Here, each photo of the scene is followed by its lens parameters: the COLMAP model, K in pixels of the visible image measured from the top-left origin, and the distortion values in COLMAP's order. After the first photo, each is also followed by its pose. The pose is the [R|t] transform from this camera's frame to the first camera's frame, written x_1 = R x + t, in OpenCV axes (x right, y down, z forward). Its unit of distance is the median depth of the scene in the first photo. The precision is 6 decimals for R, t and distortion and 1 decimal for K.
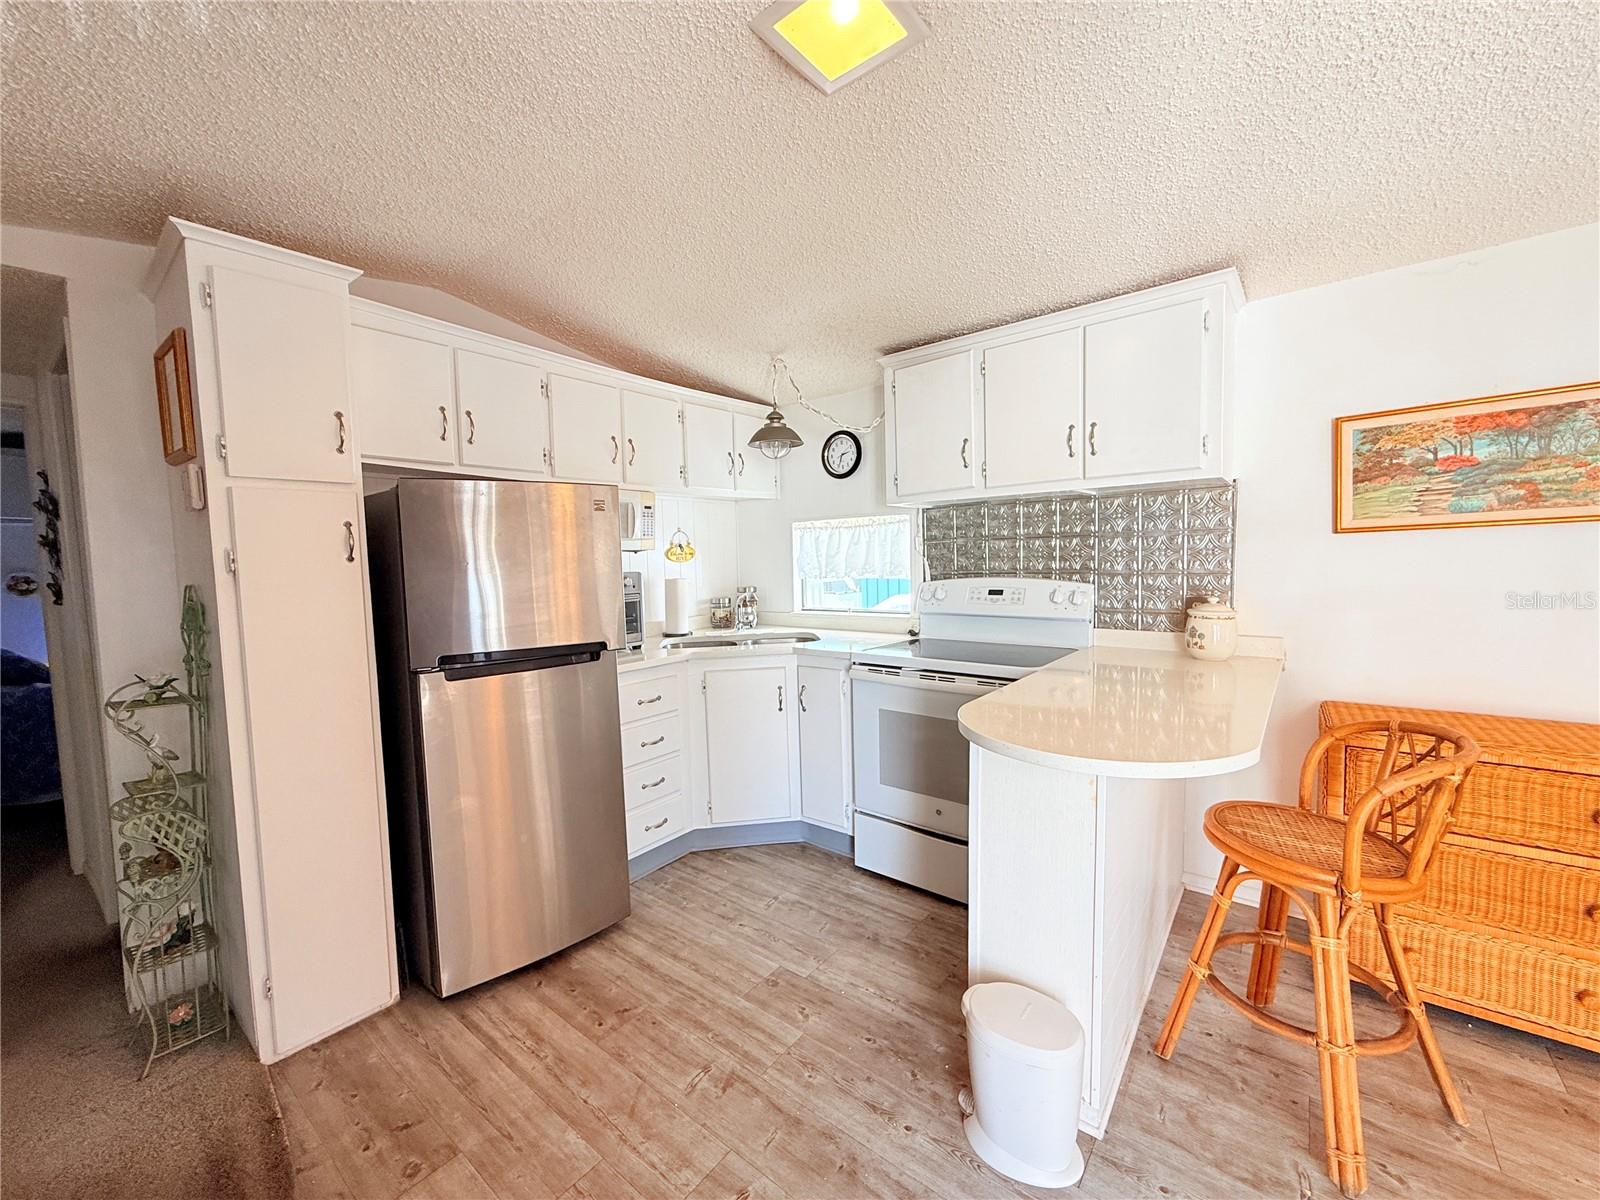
lens RADIAL K [[637.9, 0, 795.1], [0, 637.9, 600.6], [0, 0, 1]] dist [0.000661, 0.000409]
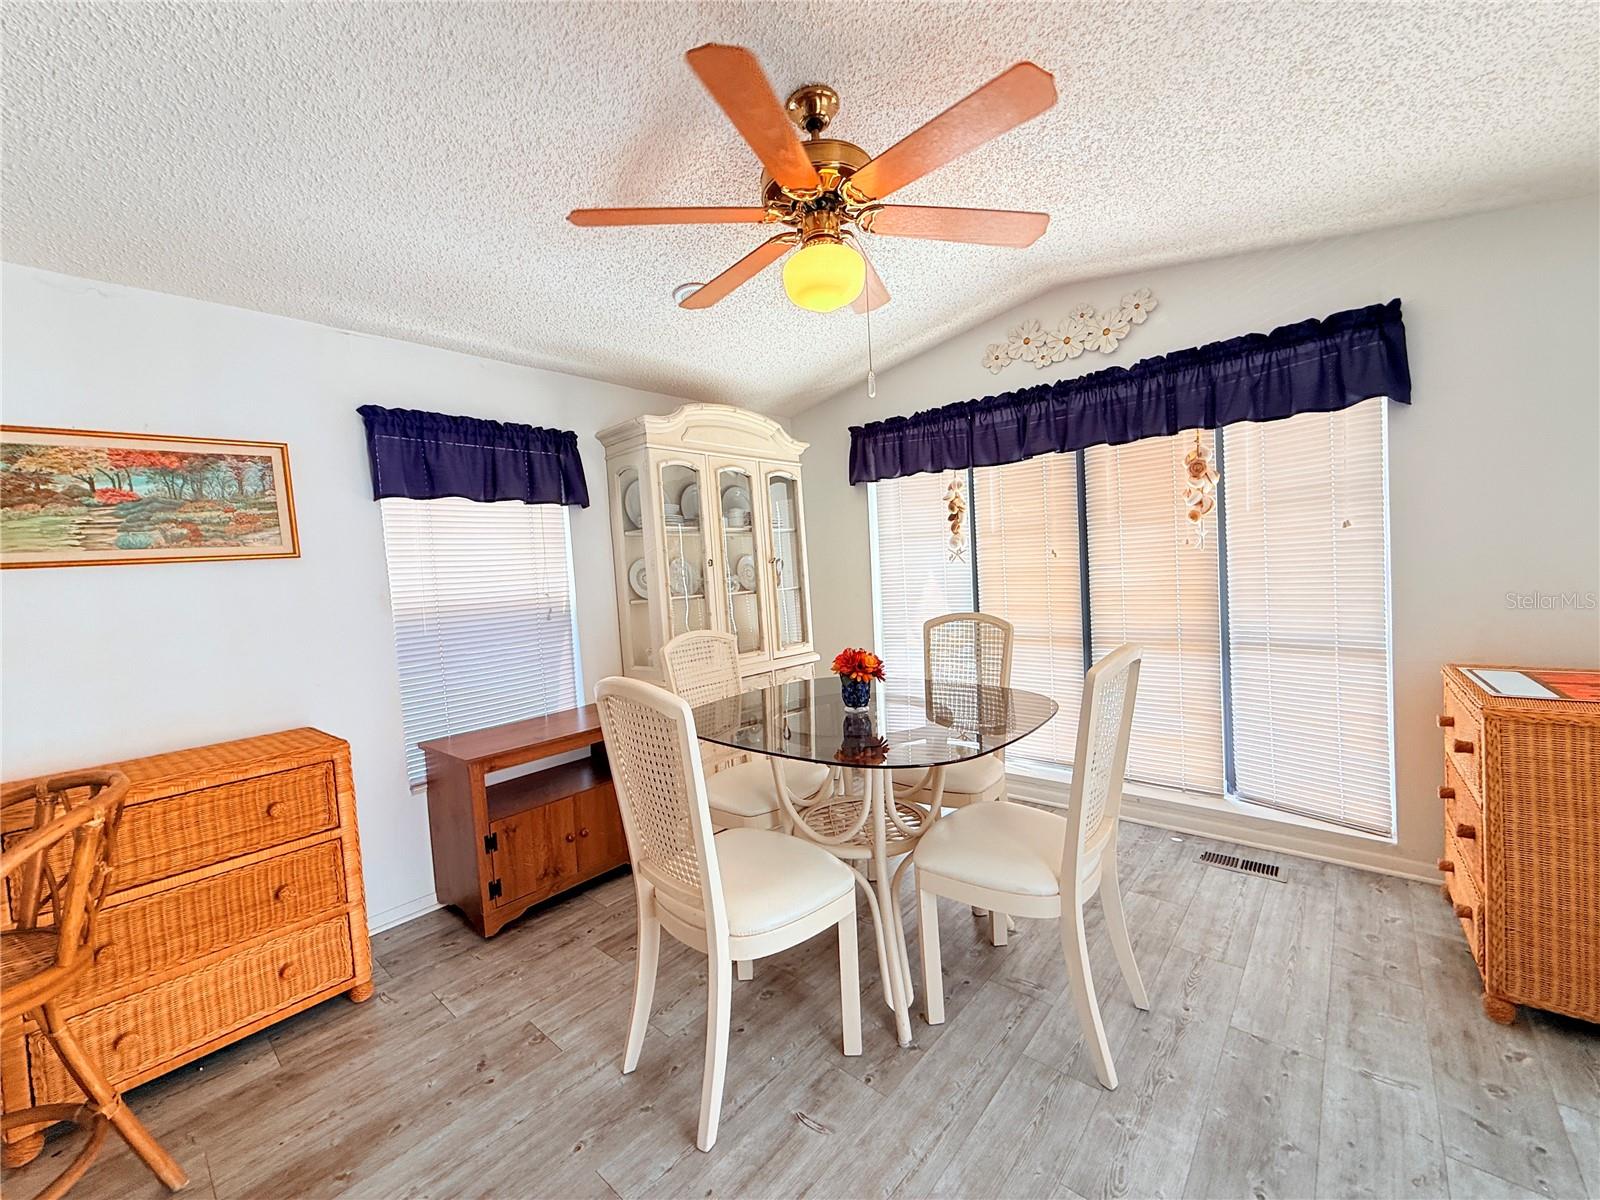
lens RADIAL K [[637.9, 0, 795.1], [0, 637.9, 600.6], [0, 0, 1]] dist [0.000661, 0.000409]
pose [[0.050454, -0.022791, 0.998466, 0.138720], [0.130863, 0.991271, 0.016014, 0.057941], [-0.990116, 0.129855, 0.052996, -0.033483]]
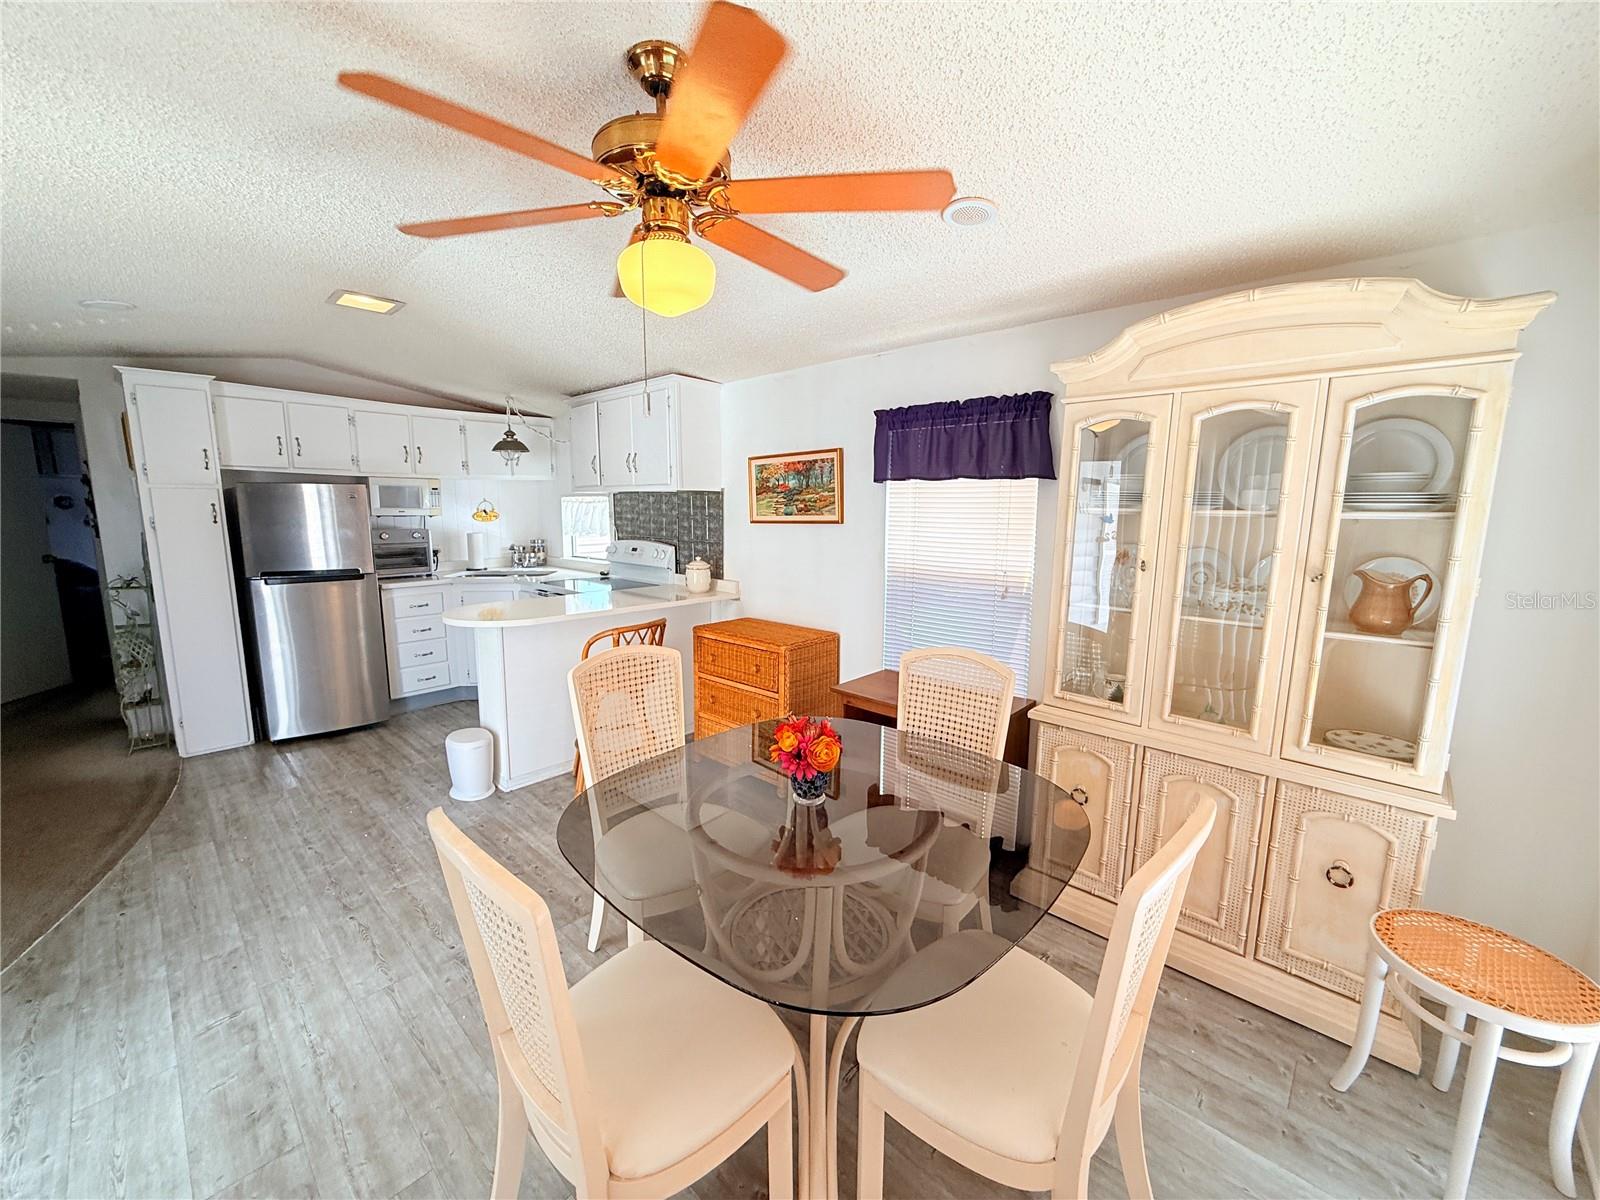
lens RADIAL K [[639.5, 0, 771.6], [0, 639.5, 597.5], [0, 0, 1]] dist [0.014948, 0.000064]
pose [[0.995056, 0.041651, -0.090160, 1.232071], [-0.034490, 0.996232, 0.079577, -0.050084], [0.093135, -0.076074, 0.992743, -0.876452]]
